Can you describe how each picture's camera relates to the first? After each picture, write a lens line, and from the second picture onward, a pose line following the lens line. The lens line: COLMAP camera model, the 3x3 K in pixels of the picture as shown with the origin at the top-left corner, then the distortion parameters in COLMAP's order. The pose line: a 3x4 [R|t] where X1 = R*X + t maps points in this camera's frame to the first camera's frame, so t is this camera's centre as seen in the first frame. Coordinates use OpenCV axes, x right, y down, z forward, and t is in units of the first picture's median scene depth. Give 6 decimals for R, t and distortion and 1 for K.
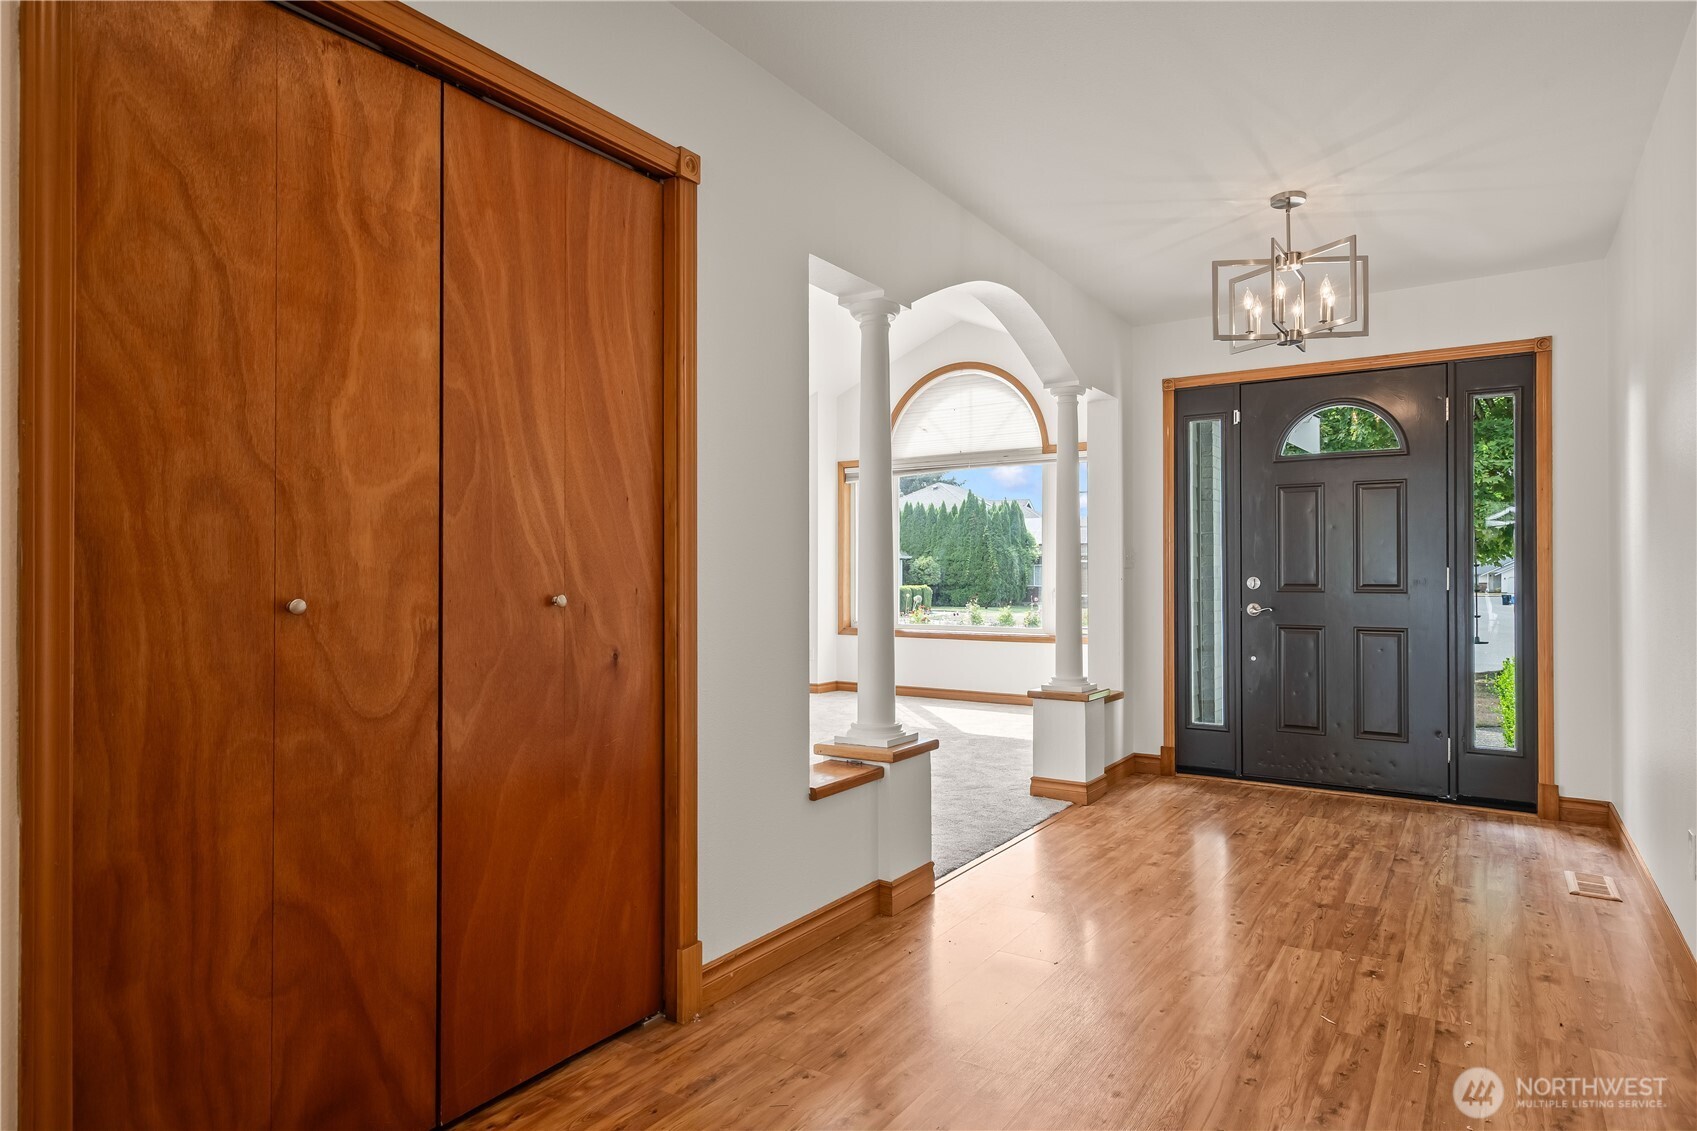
lens RADIAL K [[978.5, 0, 862.3], [0, 978.5, 550.6], [0, 0, 1]] dist [0.034468, 0.002911]
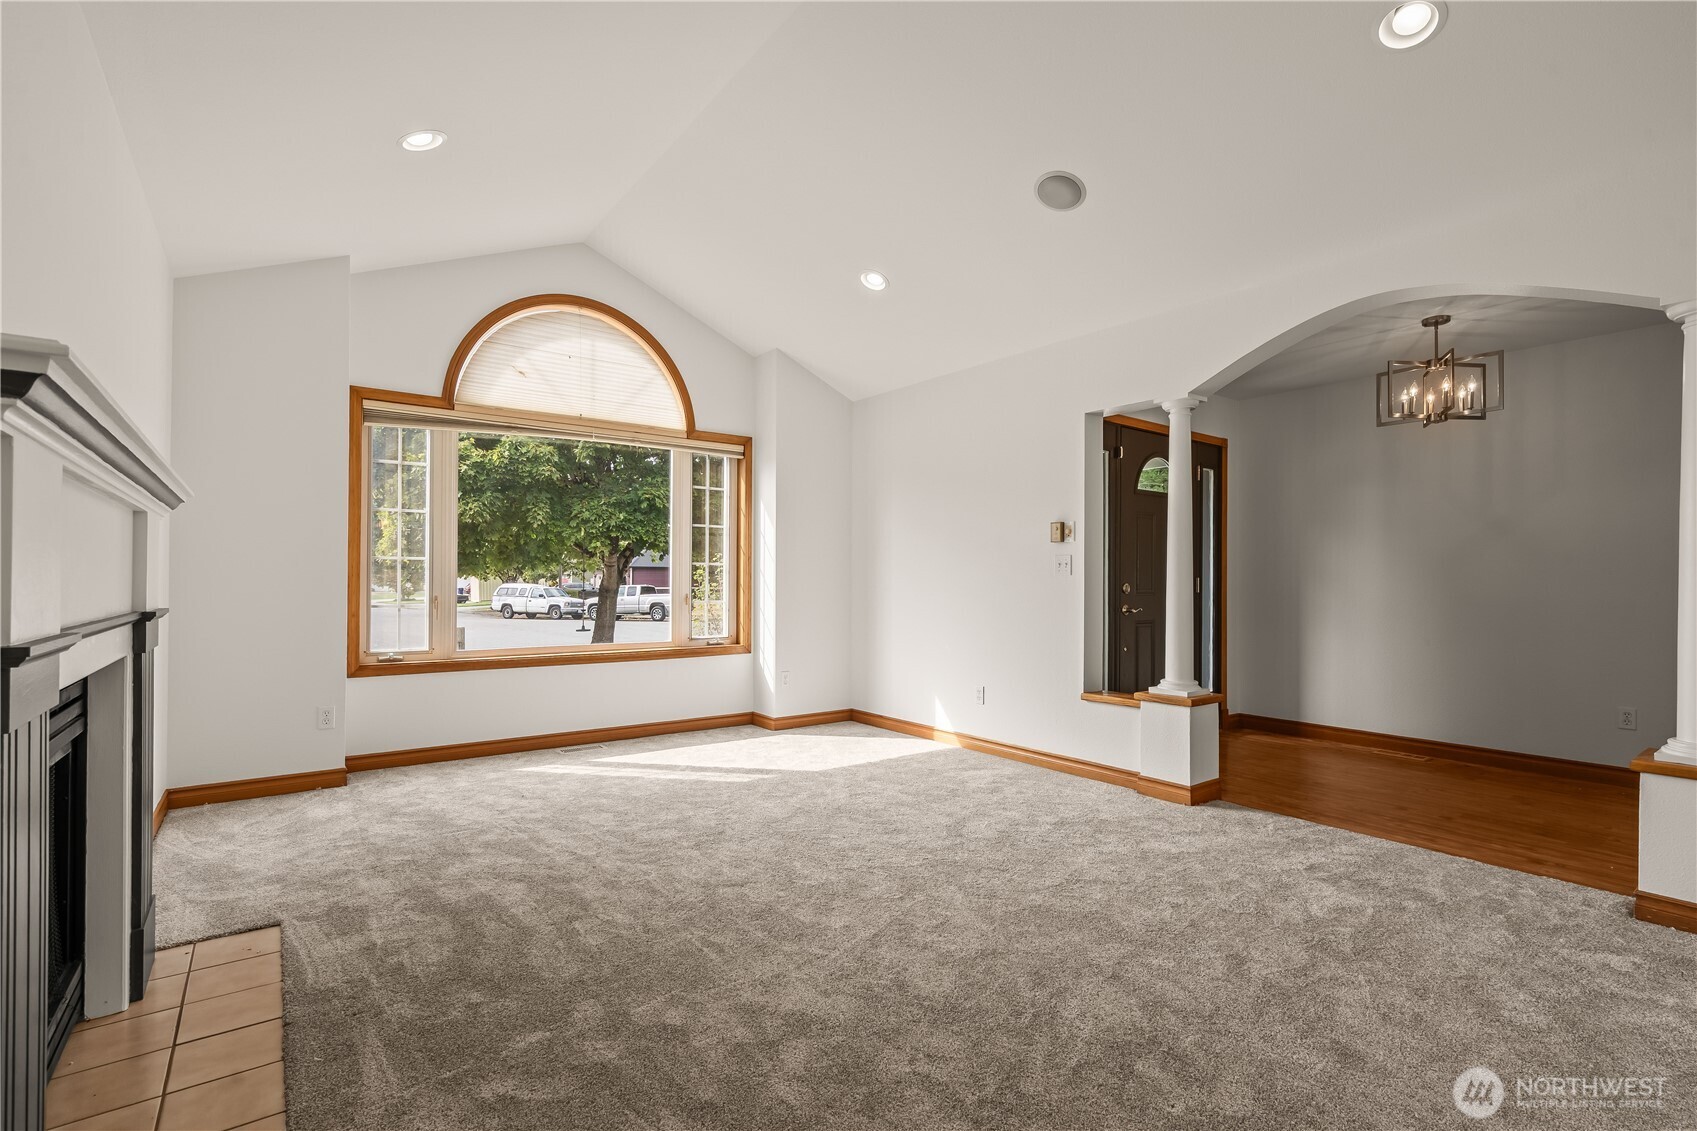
lens RADIAL K [[763.3, 0, 859.9], [0, 763.3, 573.0], [0, 0, 1]] dist [-0.002821, 0.001037]
pose [[0.369332, 0.014972, 0.929177, -0.362773], [-0.031002, 0.999512, -0.003783, 0.015651], [-0.928780, -0.027409, 0.369616, 0.580659]]
